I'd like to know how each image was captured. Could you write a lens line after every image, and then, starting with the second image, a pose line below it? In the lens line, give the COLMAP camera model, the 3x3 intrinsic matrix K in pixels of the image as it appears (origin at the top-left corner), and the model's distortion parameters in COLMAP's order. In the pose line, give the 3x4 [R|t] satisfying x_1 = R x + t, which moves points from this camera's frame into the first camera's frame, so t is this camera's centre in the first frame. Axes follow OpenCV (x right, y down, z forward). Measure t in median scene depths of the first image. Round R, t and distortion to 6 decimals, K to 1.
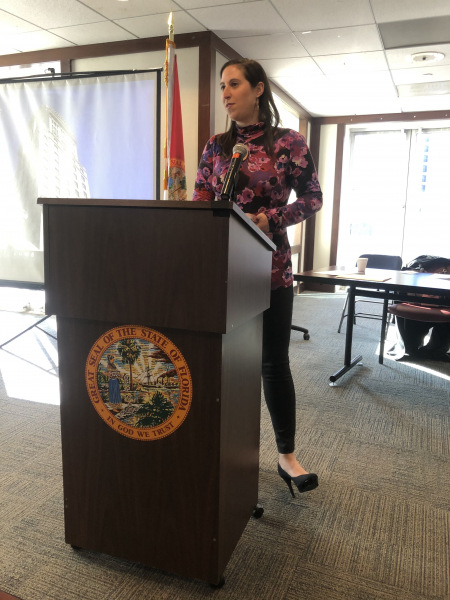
lens RADIAL K [[491.6, 0, 227.6], [0, 491.6, 295.8], [0, 0, 1]] dist [0.018174, -0.010632]
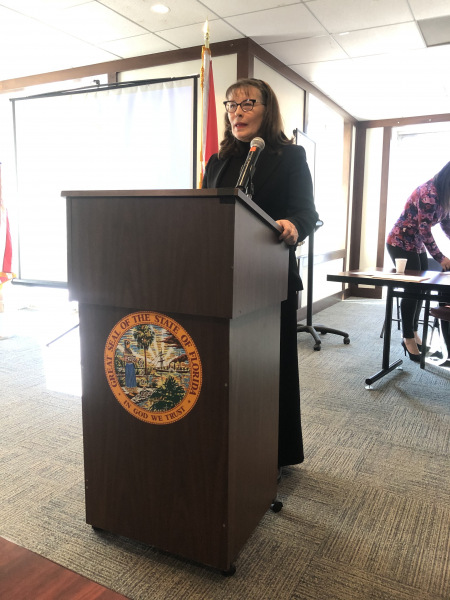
lens RADIAL K [[491.6, 0, 224.9], [0, 491.6, 292.1], [0, 0, 1]] dist [0.018174, -0.010632]
pose [[0.993964, 0.005520, -0.109565, 0.038814], [-0.008469, 0.999614, -0.026465, 0.020942], [0.109377, 0.027233, 0.993627, -0.006542]]
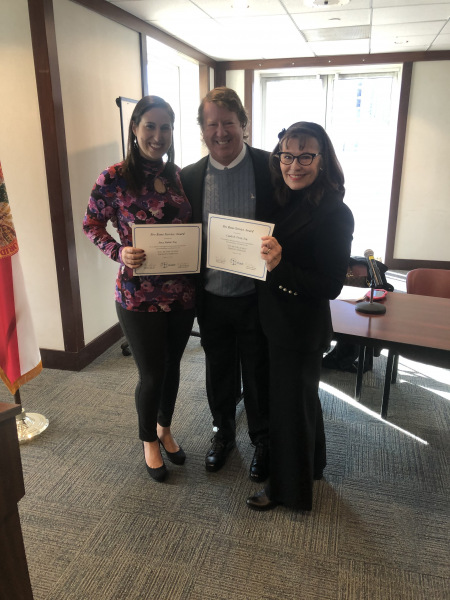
lens RADIAL K [[491.6, 0, 225.0], [0, 491.6, 295.5], [0, 0, 1]] dist [0.018174, -0.010632]
pose [[0.992540, -0.059174, 0.106600, 0.160794], [0.044188, 0.989470, 0.137831, -0.168778], [-0.113634, -0.132092, 0.984703, 0.215020]]
